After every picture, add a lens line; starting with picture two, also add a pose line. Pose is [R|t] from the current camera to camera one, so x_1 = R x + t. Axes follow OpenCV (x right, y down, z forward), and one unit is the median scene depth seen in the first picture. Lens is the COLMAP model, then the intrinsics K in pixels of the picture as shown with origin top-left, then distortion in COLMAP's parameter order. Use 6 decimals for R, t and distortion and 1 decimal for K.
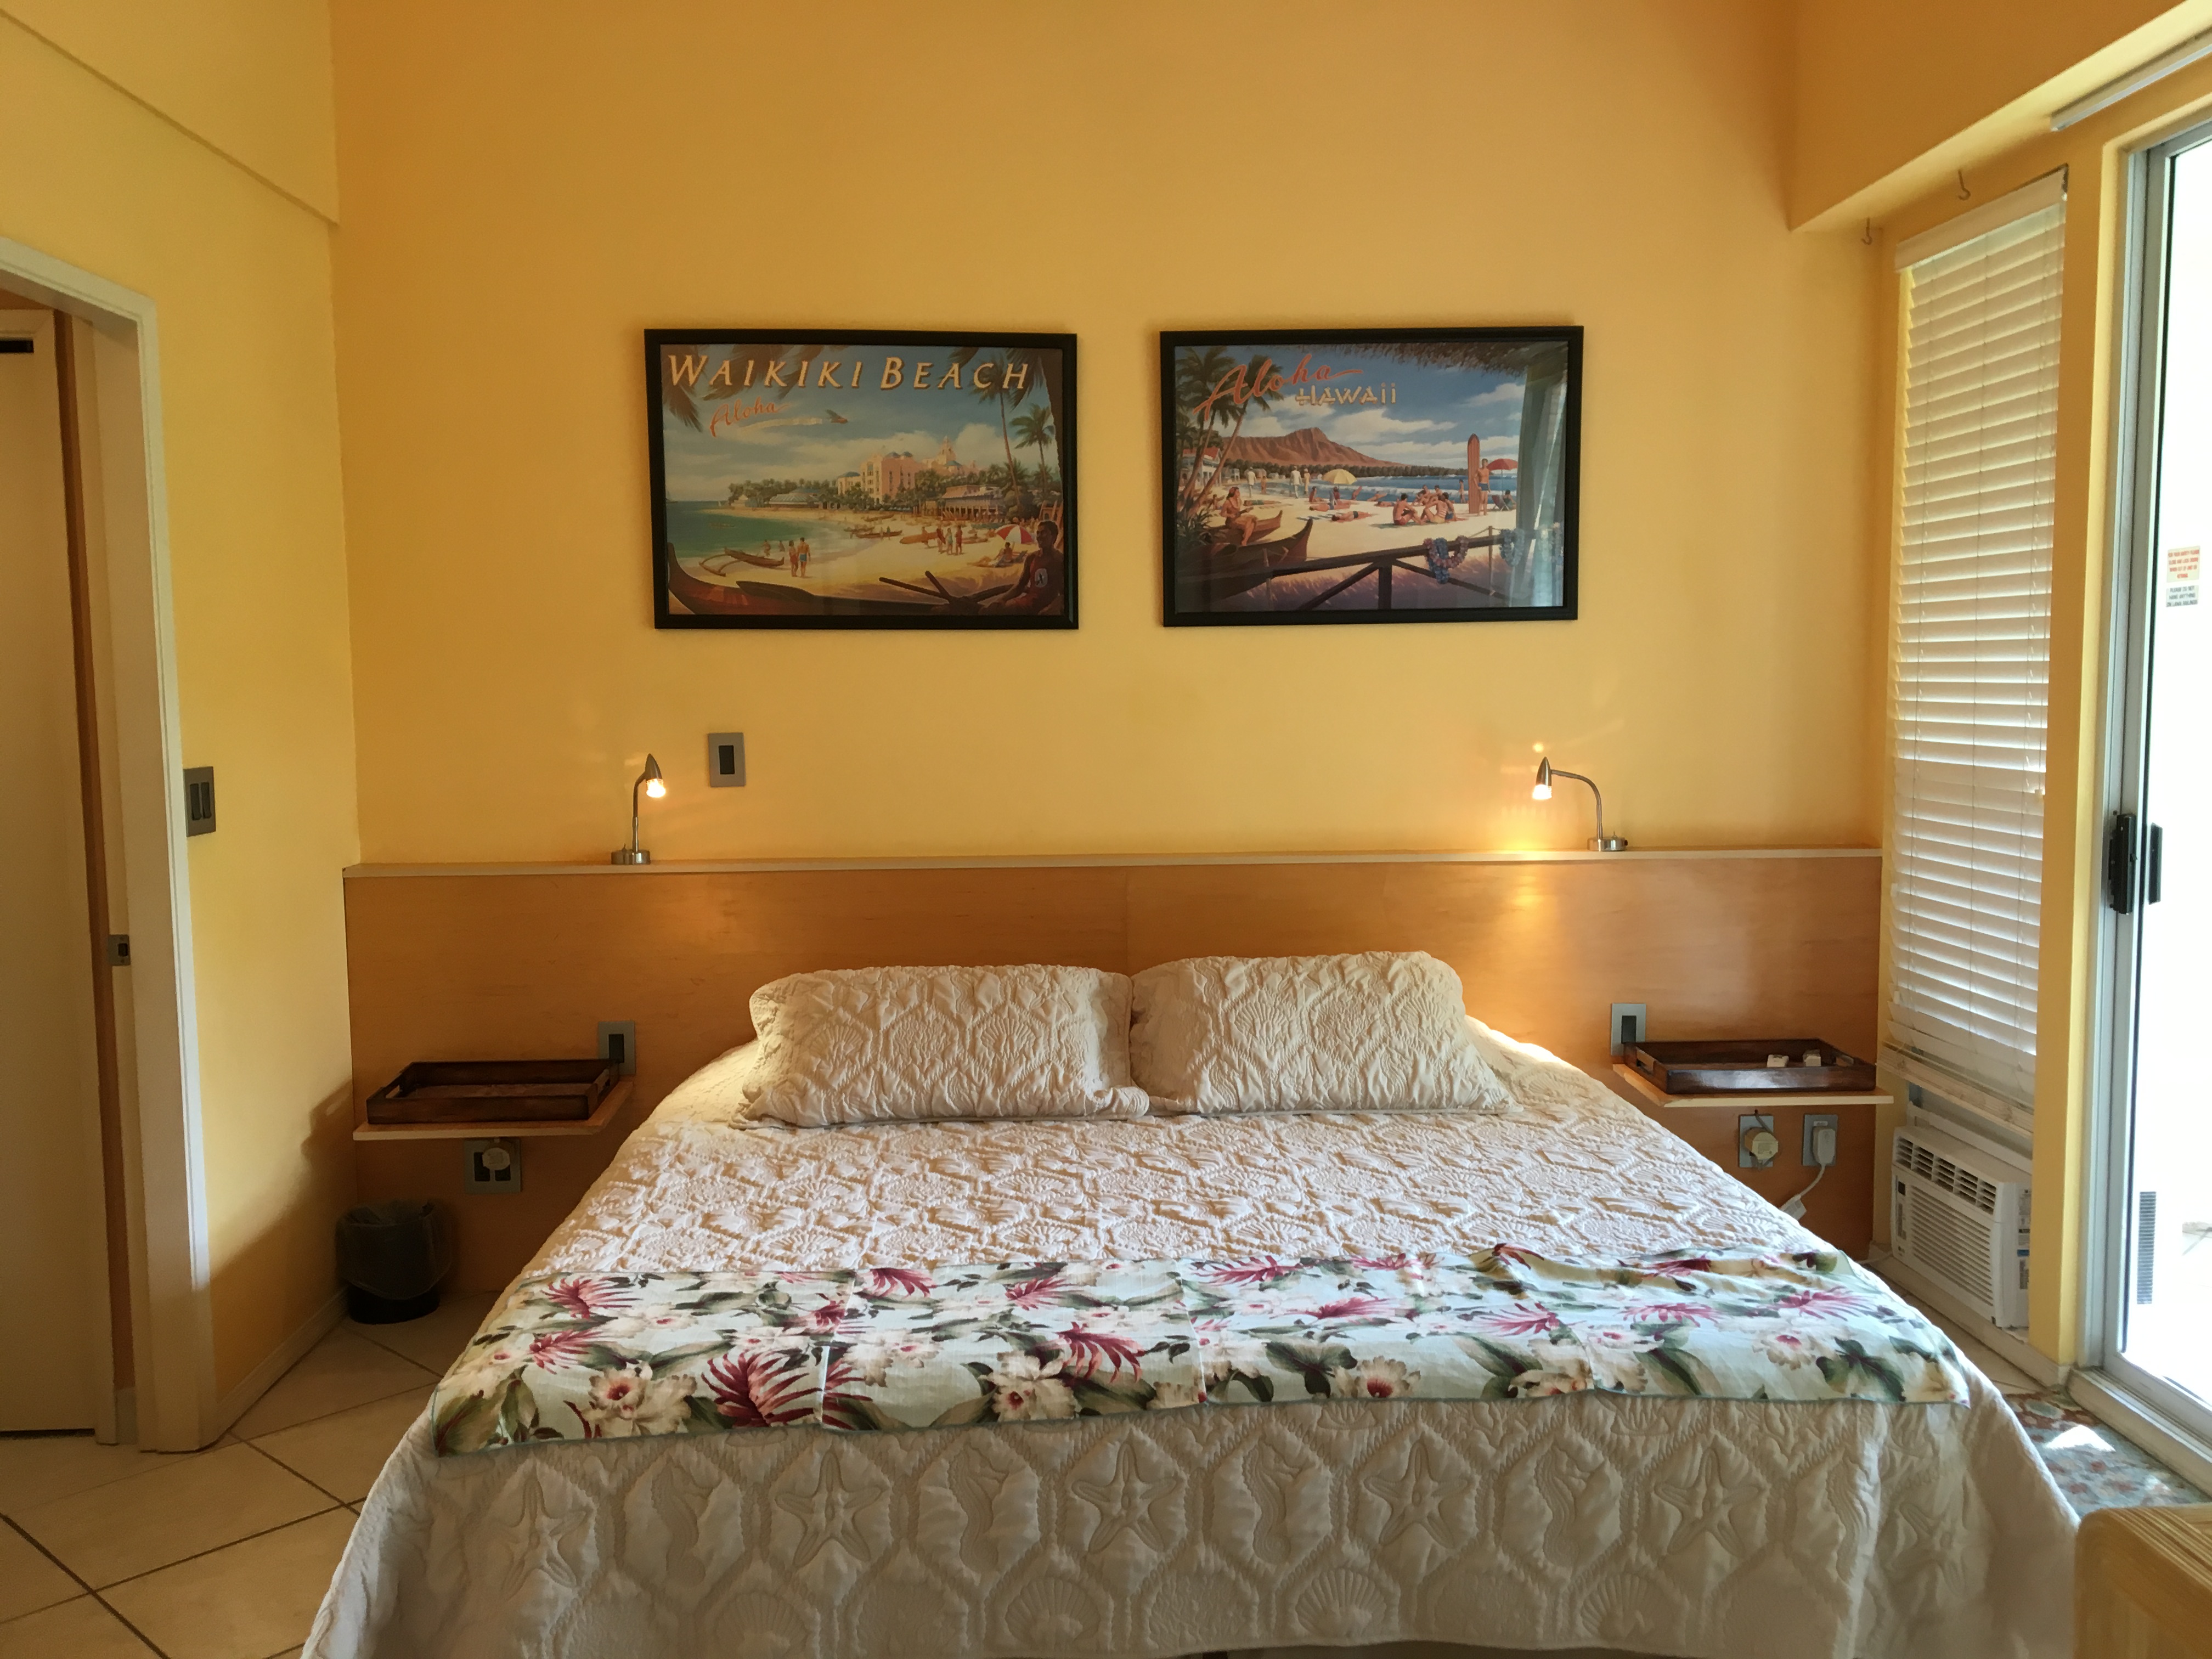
lens RADIAL K [[1857.1, 0, 1106.0], [0, 1857.1, 829.5], [0, 0, 1]] dist [0.098567, -0.181345]
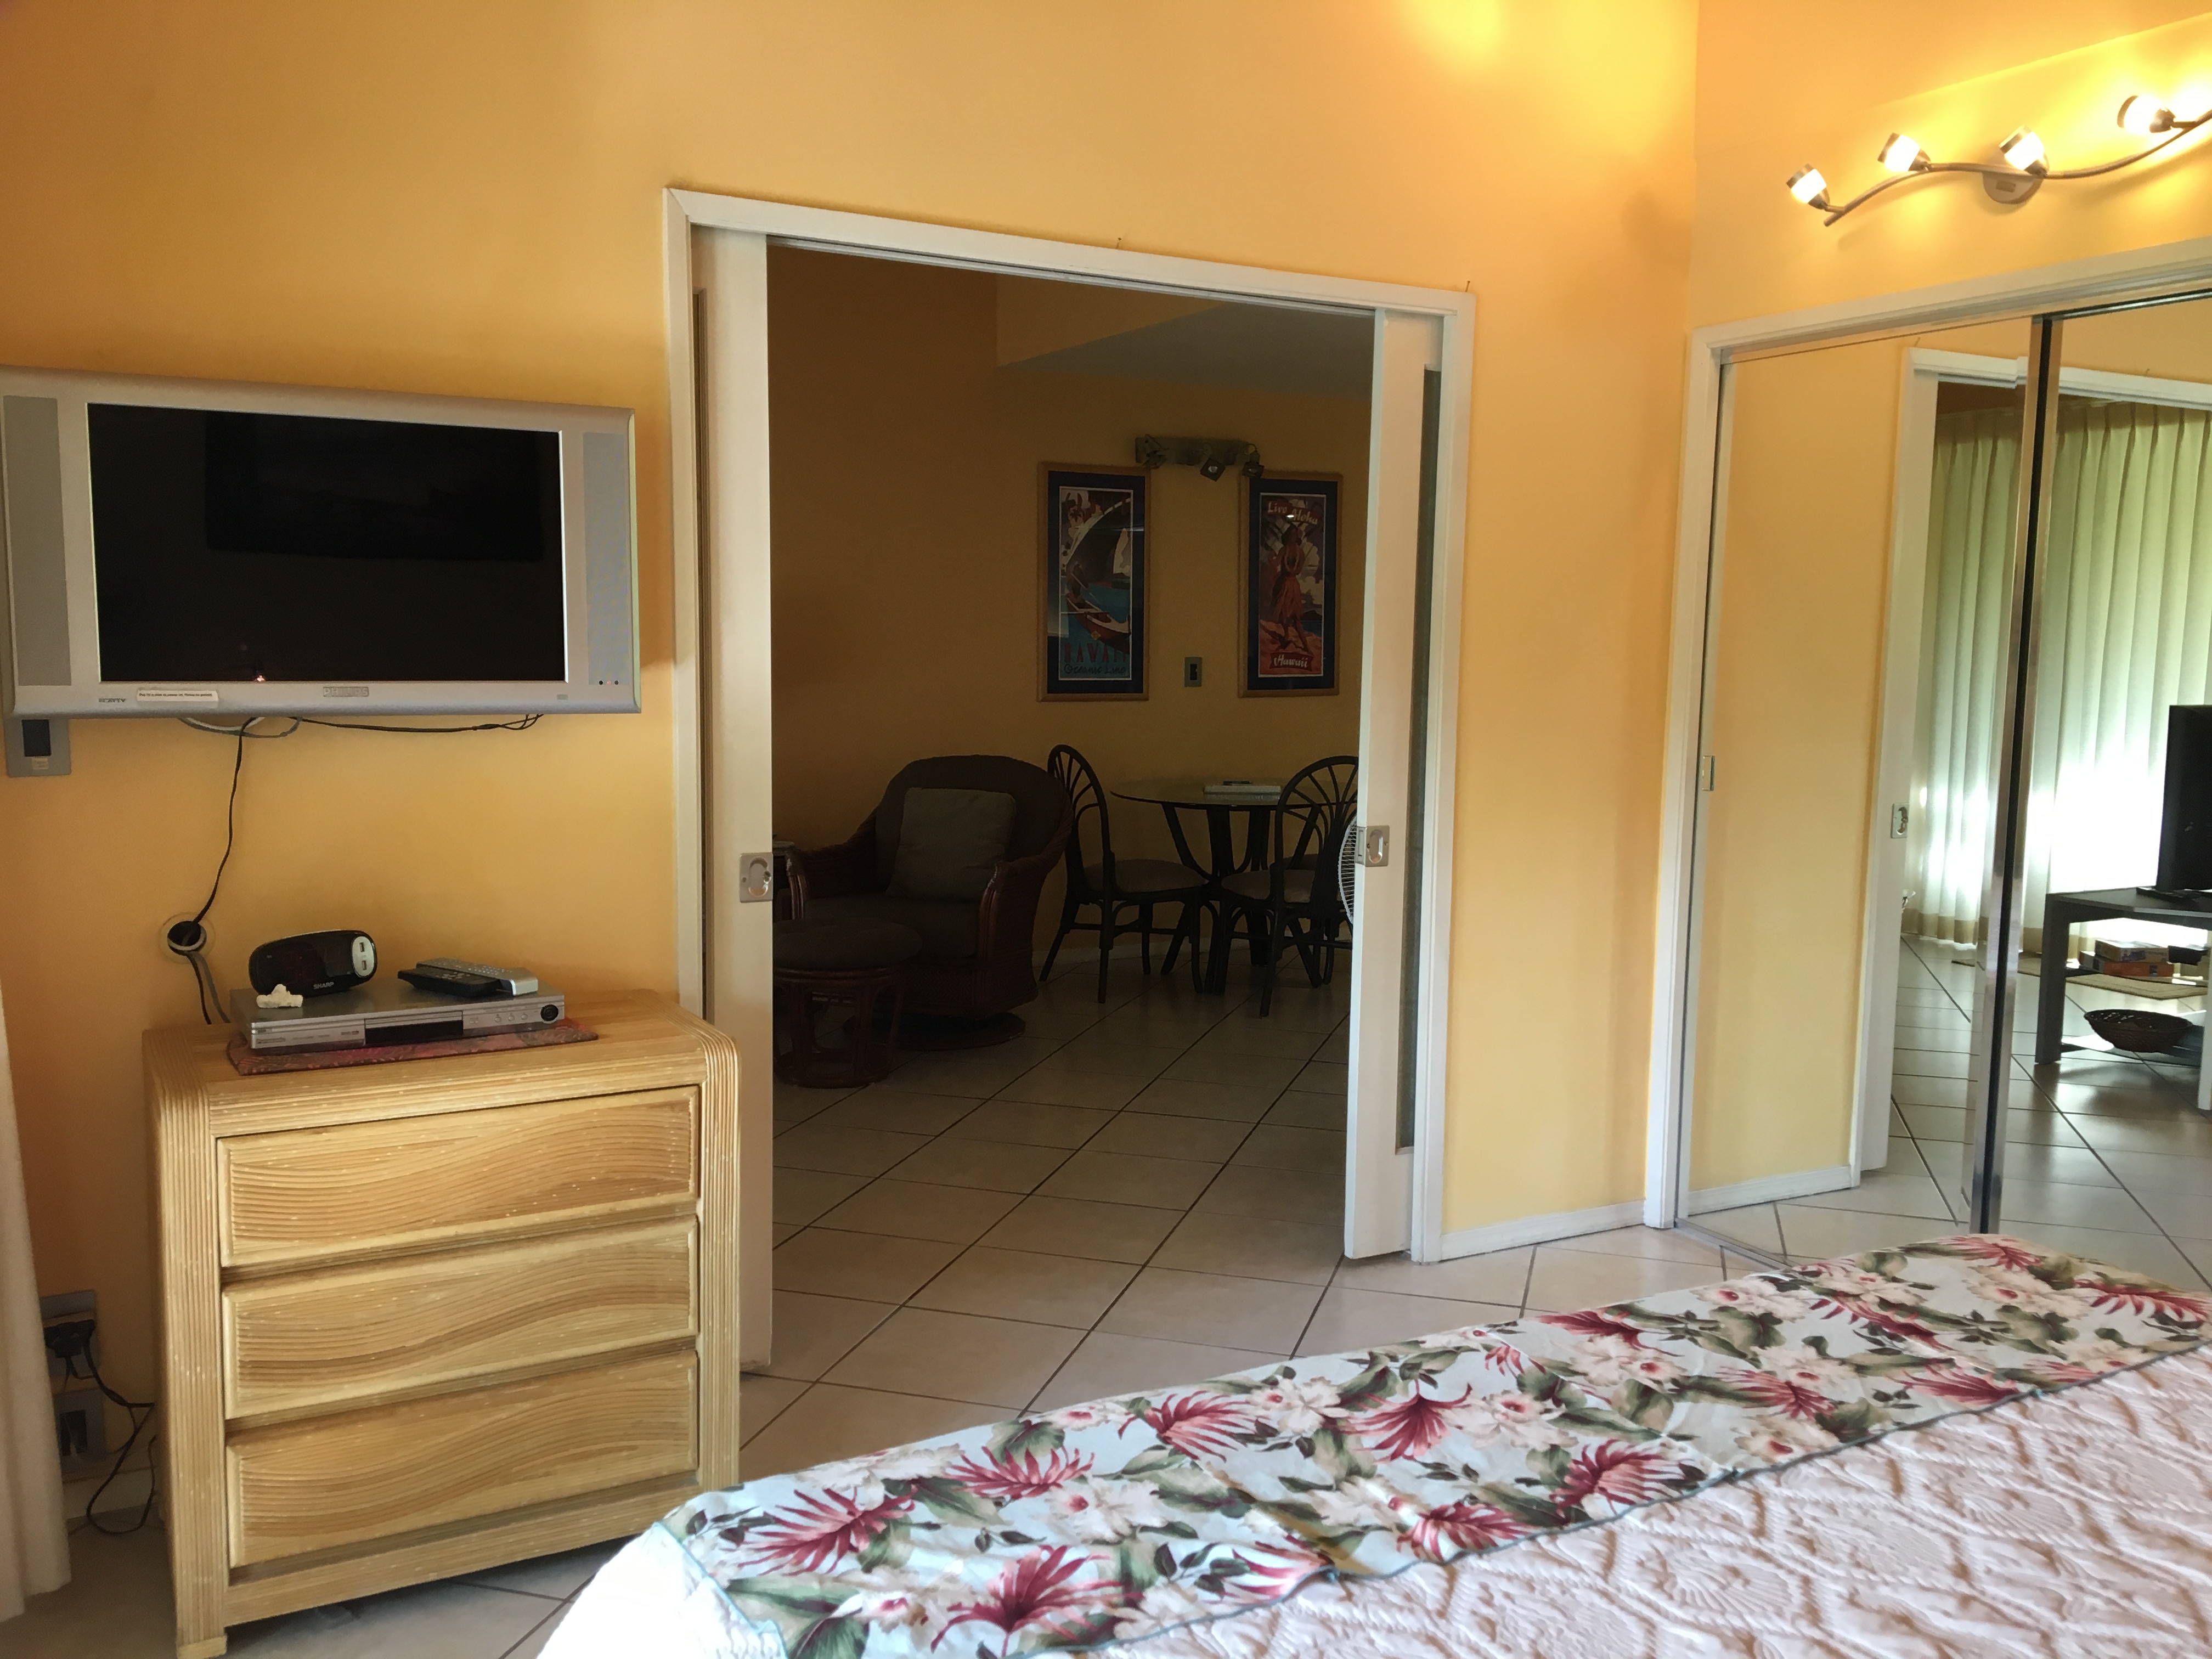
lens RADIAL K [[1867.9, 0, 1106.0], [0, 1867.9, 829.5], [0, 0, 1]] dist [0.107276, -0.201090]
pose [[-0.896507, 0.047598, -0.440465, 0.402086], [-0.041661, 0.980749, 0.190777, -0.088859], [0.441067, 0.189384, -0.877265, 1.109452]]
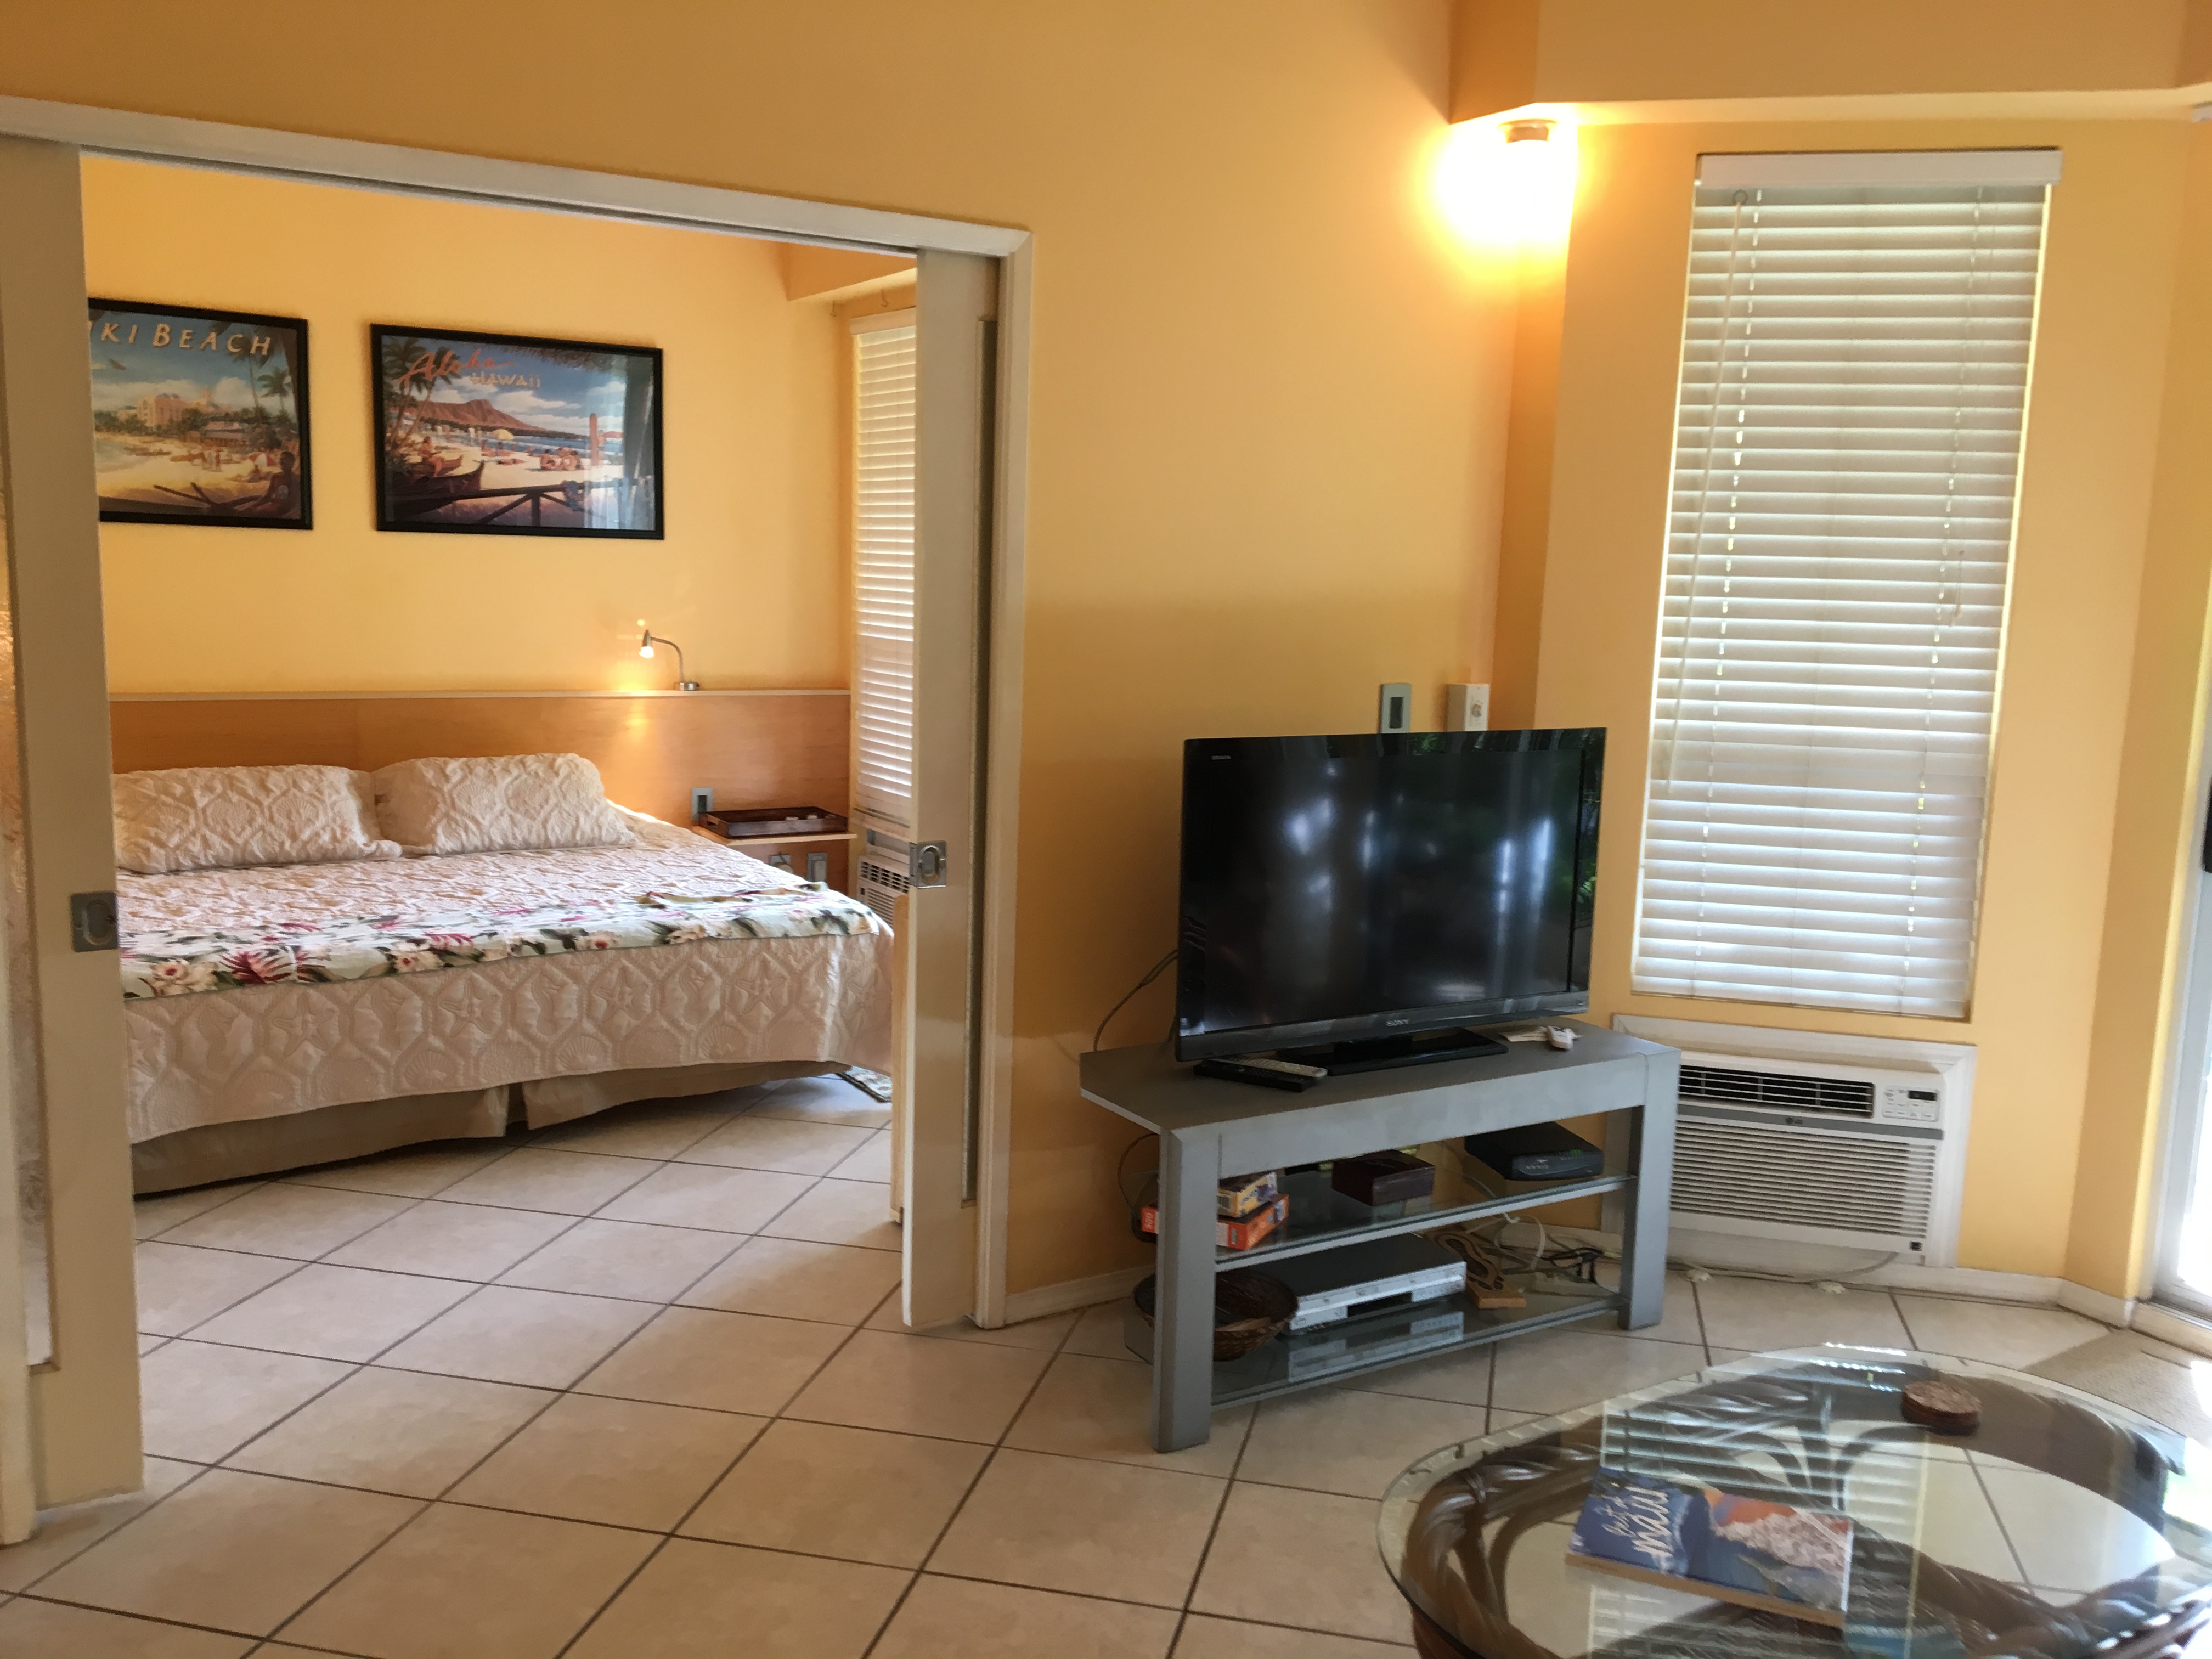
lens RADIAL K [[1867.9, 0, 1106.0], [0, 1867.9, 829.5], [0, 0, 1]] dist [0.107276, -0.201090]
pose [[0.872575, -0.033346, 0.487341, -0.228275], [0.002773, 0.997989, 0.063323, 0.033830], [-0.488473, -0.053903, 0.870913, -0.637766]]
